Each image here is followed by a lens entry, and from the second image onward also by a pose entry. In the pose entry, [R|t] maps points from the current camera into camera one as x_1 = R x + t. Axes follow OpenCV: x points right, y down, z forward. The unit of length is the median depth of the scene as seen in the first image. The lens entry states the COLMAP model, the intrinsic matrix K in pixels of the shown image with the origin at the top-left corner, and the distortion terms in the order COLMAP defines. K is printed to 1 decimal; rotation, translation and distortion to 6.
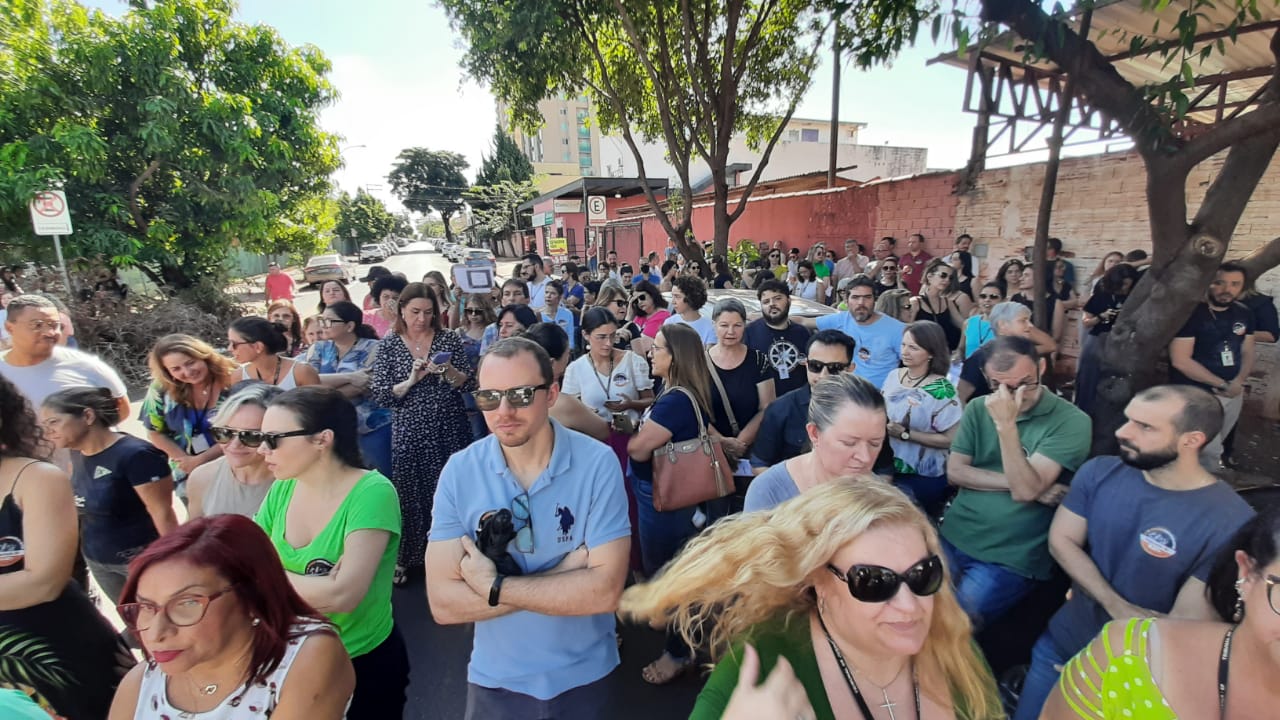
lens RADIAL K [[503.8, 0, 658.6], [0, 503.8, 358.6], [0, 0, 1]] dist [0.017371, -0.016528]
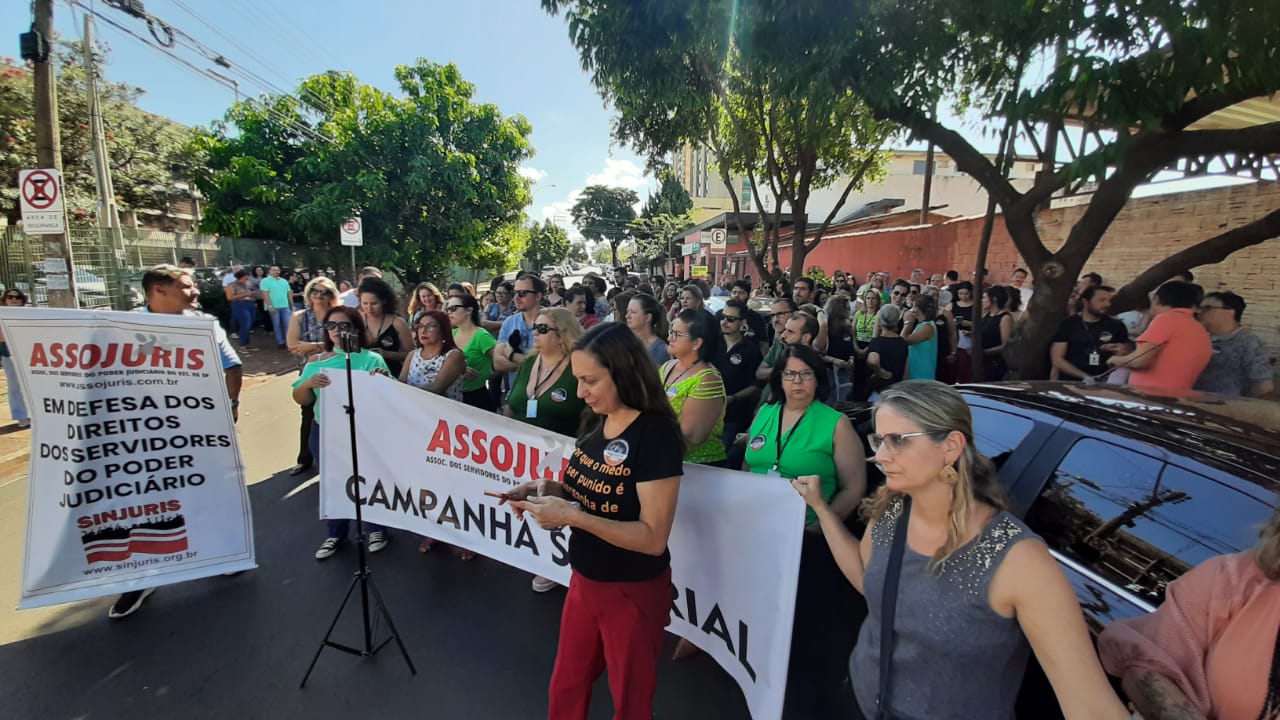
lens RADIAL K [[504.7, 0, 659.2], [0, 504.7, 353.2], [0, 0, 1]] dist [-0.000601, -0.000254]
pose [[0.953570, 0.087823, -0.288082, 0.105914], [-0.107626, 0.992745, -0.053604, 0.039787], [0.281284, 0.082120, 0.956104, -0.123903]]
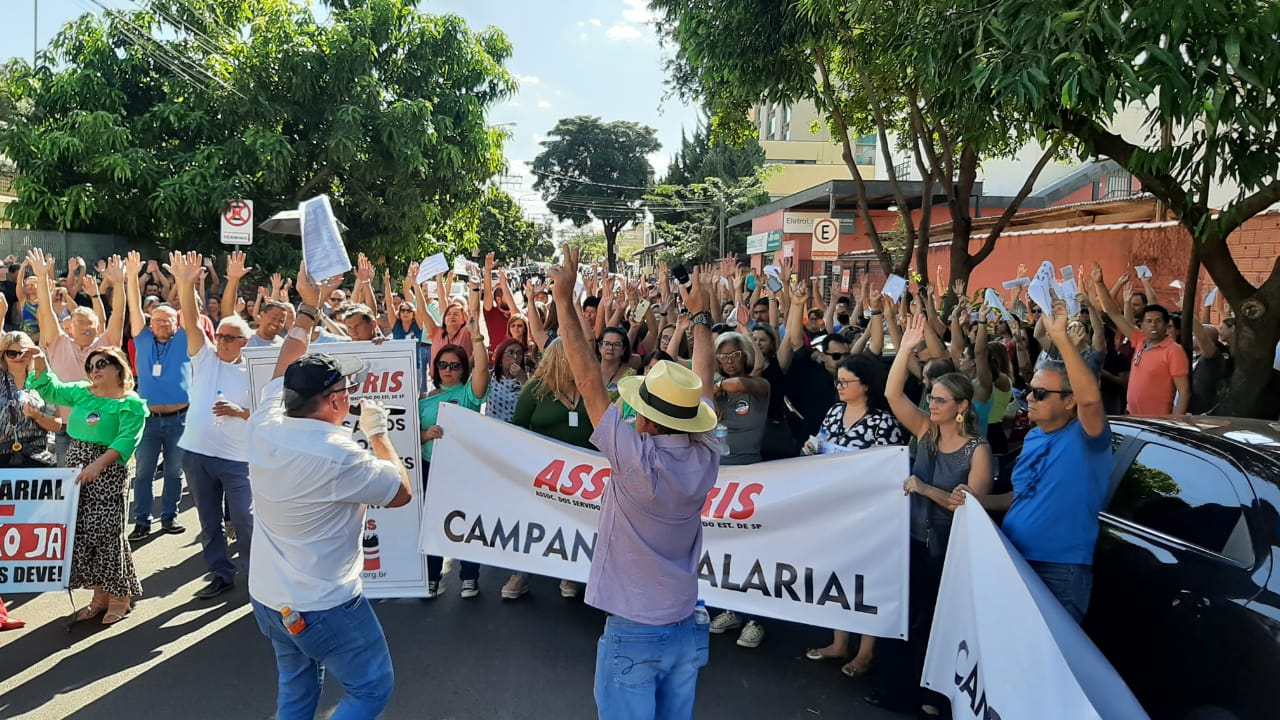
lens RADIAL K [[996.7, 0, 626.3], [0, 996.7, 398.3], [0, 0, 1]] dist [0.006490, -0.002950]
pose [[0.932517, 0.091265, -0.349404, 0.123060], [-0.129314, 0.987769, -0.087118, 0.078598], [0.337180, 0.126422, 0.932913, -0.341472]]
